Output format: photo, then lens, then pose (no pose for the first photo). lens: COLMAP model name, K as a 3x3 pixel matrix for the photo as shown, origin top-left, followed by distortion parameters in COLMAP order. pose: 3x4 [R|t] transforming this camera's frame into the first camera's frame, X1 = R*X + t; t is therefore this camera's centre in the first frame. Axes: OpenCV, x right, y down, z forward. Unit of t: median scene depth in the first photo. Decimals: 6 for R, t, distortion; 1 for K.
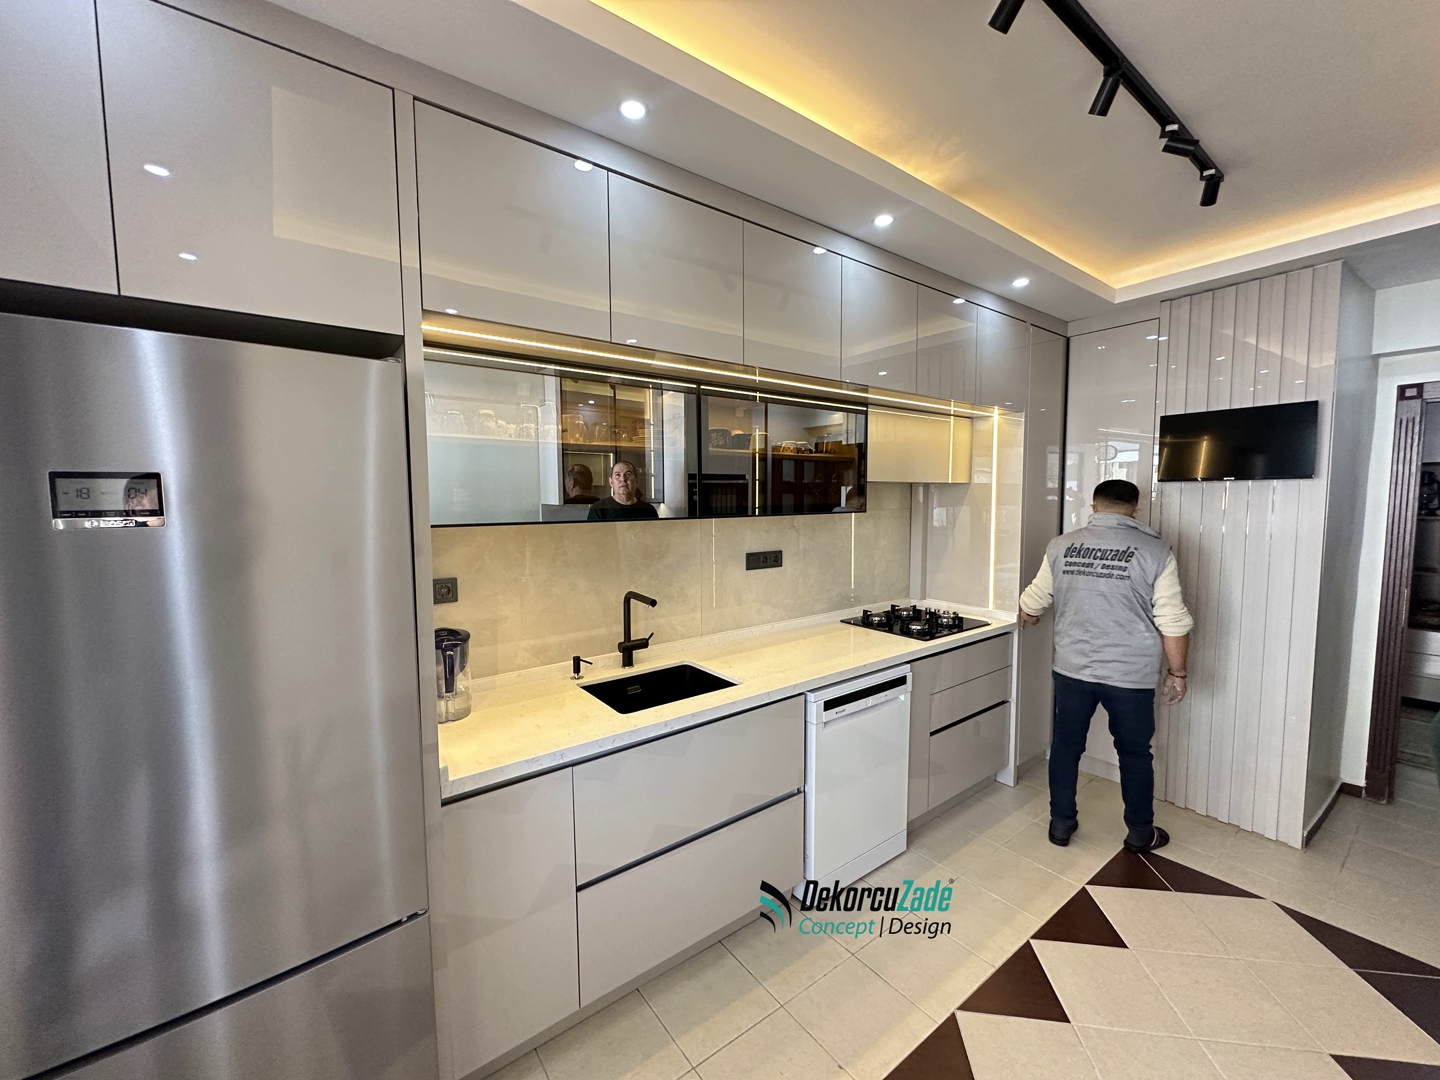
lens RADIAL K [[575.3, 0, 716.8], [0, 575.3, 539.7], [0, 0, 1]] dist [-0.002631, 0.000992]
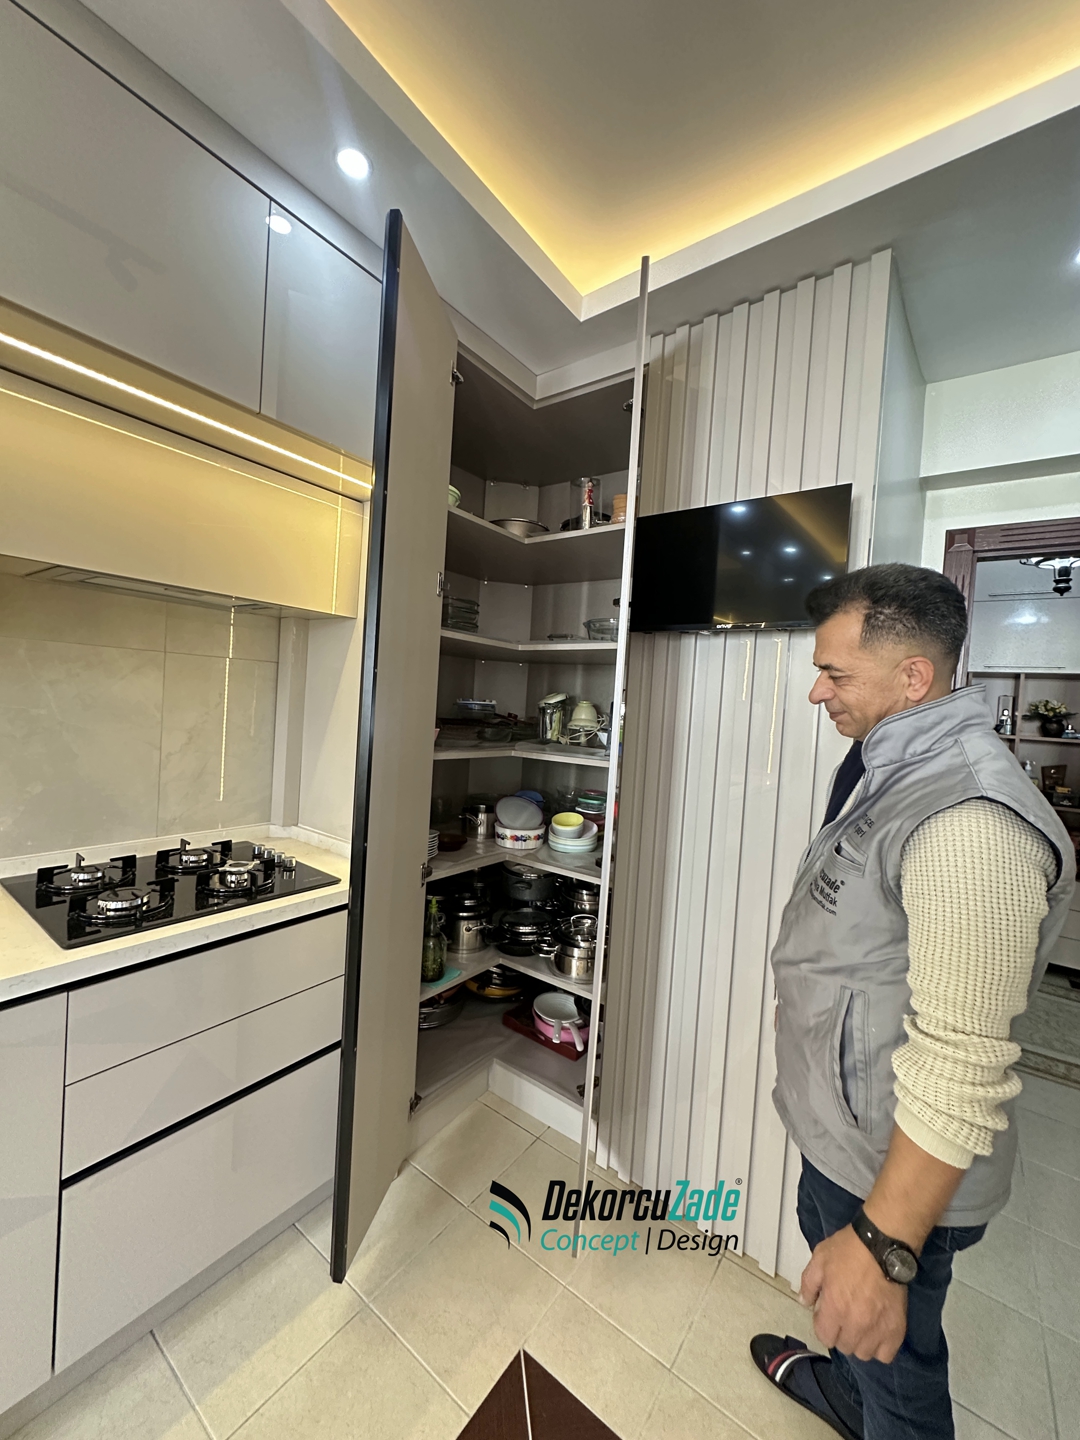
lens RADIAL K [[575.3, 0, 540.9], [0, 575.3, 716.5], [0, 0, 1]] dist [-0.002631, 0.000992]
pose [[0.954490, 0.059446, 0.292258, 0.620855], [-0.048601, 0.997838, -0.044236, 0.016472], [-0.294256, 0.028019, 0.955316, 0.573842]]
